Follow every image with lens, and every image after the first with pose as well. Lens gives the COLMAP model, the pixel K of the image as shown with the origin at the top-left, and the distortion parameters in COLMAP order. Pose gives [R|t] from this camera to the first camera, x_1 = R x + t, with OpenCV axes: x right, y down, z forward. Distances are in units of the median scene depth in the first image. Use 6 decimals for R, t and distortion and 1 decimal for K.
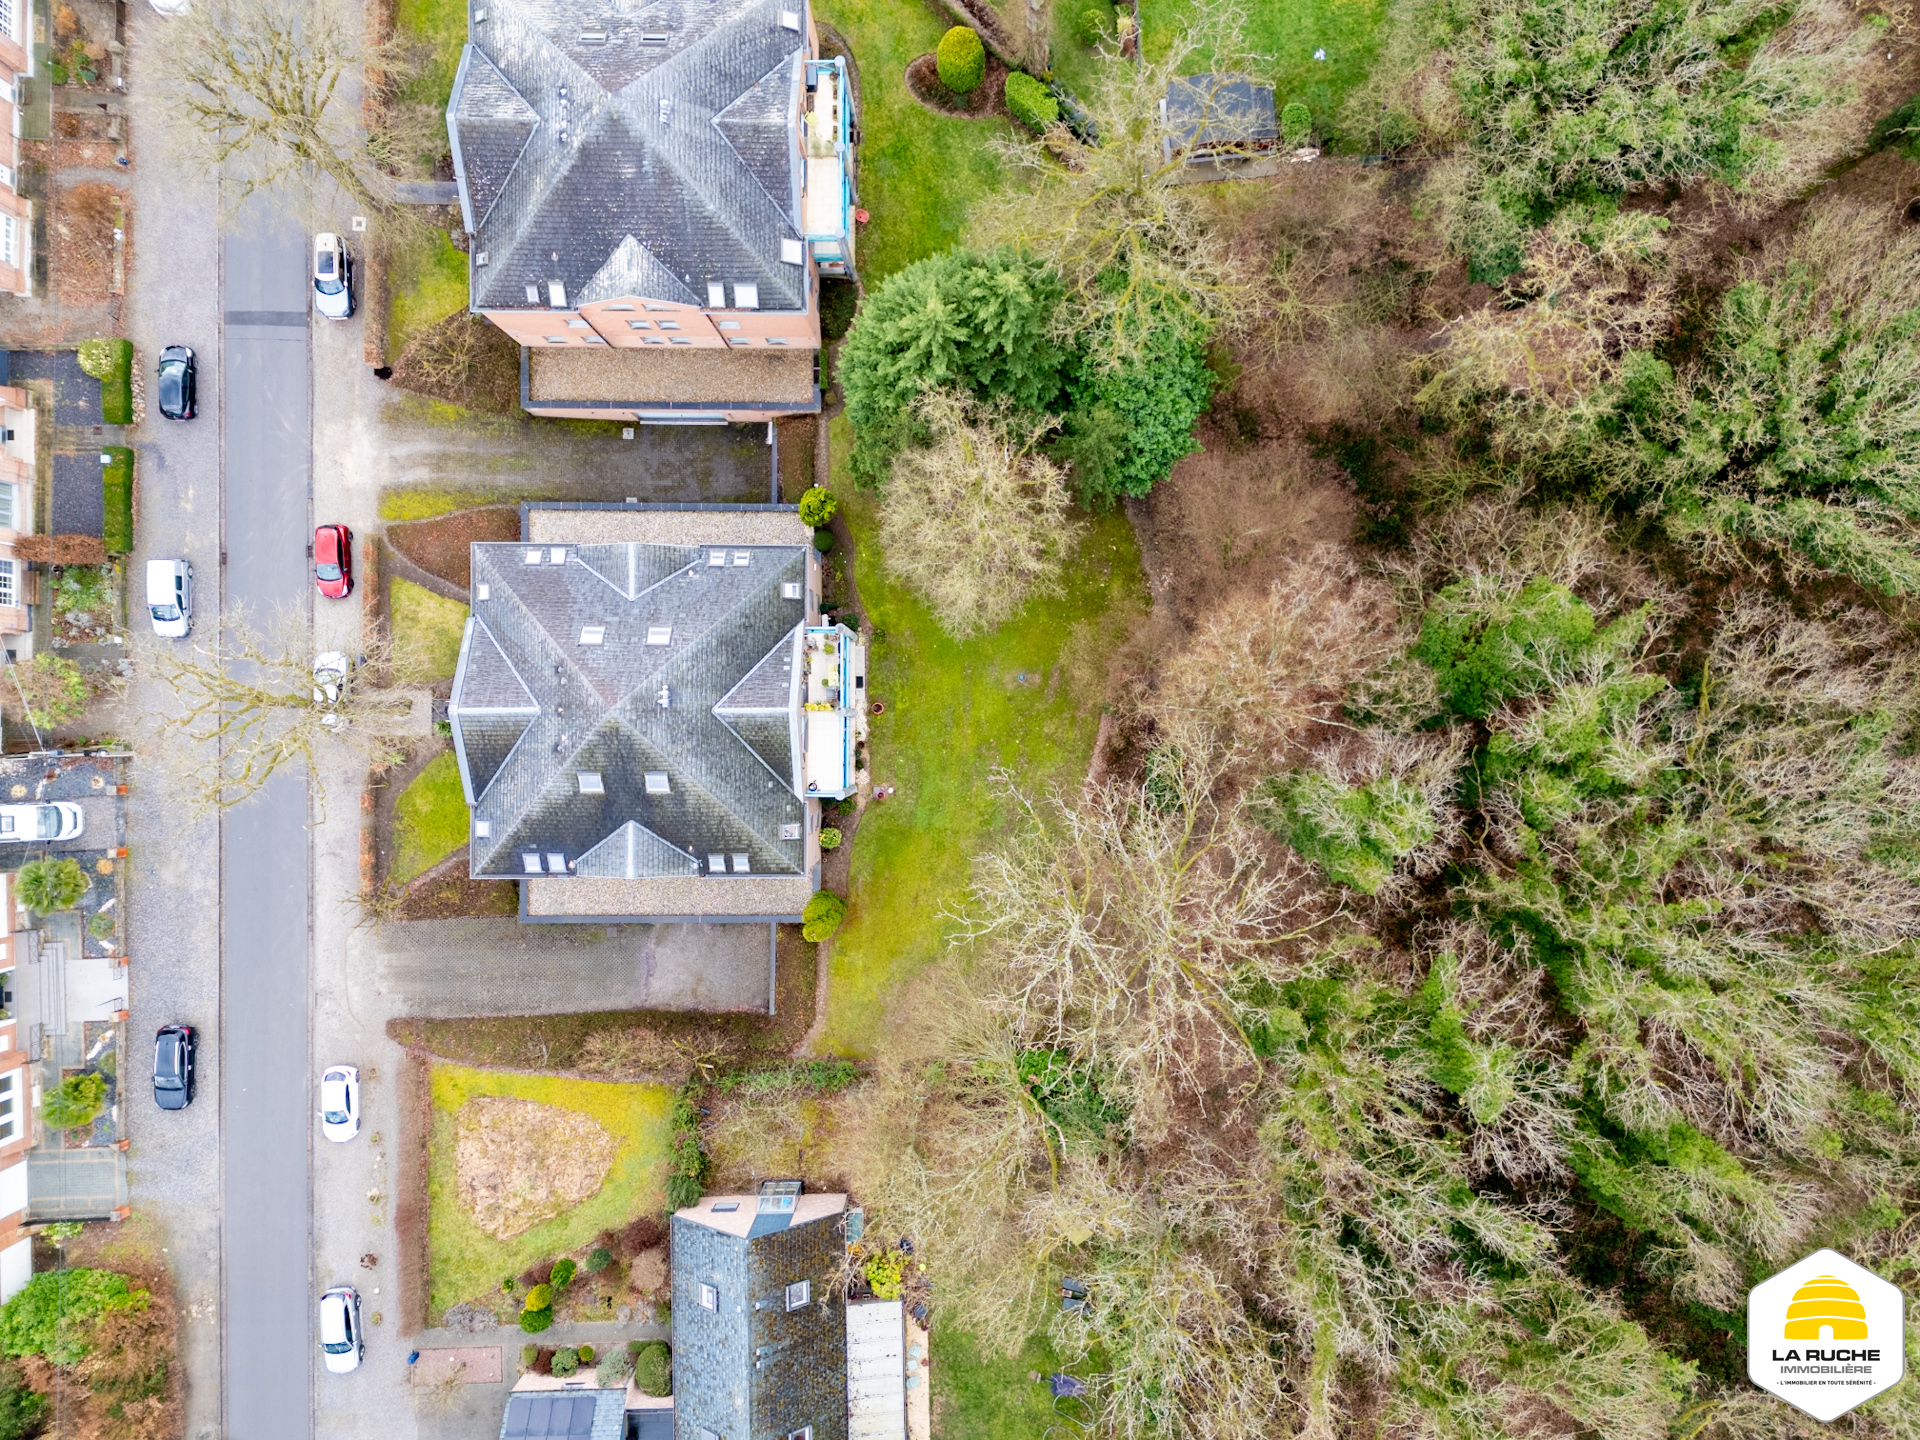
lens RADIAL K [[1455.1, 0, 913.3], [0, 1455.1, 725.3], [0, 0, 1]] dist [0.126456, -0.090775]
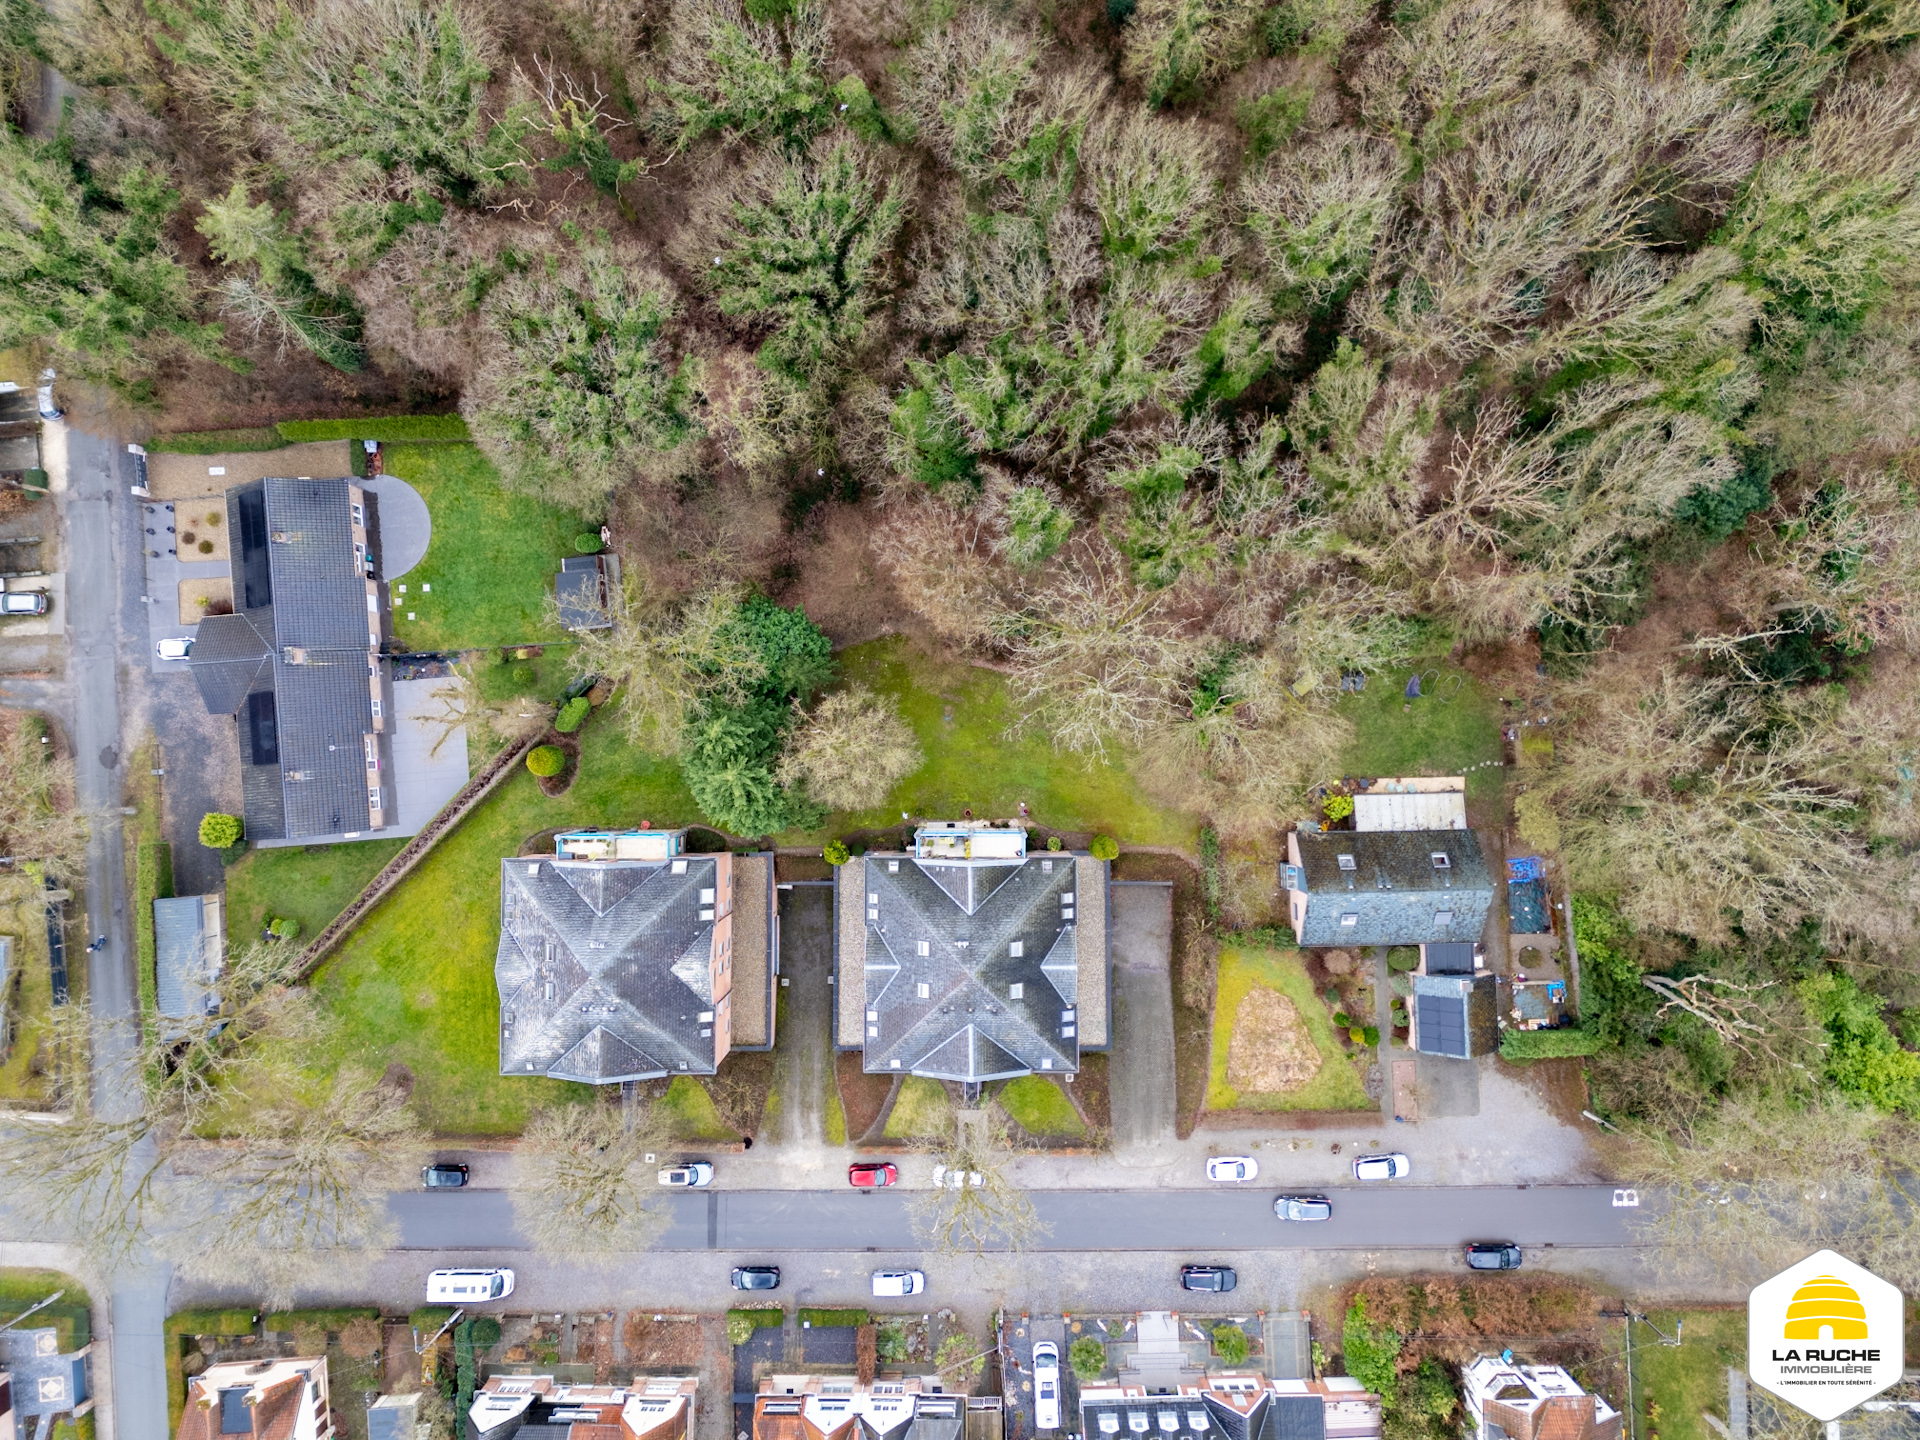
lens RADIAL K [[1056.9, 0, 960.0], [0, 1056.9, 720.0], [0, 0, 1]] dist [0.003670, 0.000488]
pose [[-0.004199, -0.997582, 0.069372, -0.004575], [0.999810, -0.005509, -0.018701, 0.000980], [0.019038, 0.069280, 0.997416, -0.120764]]
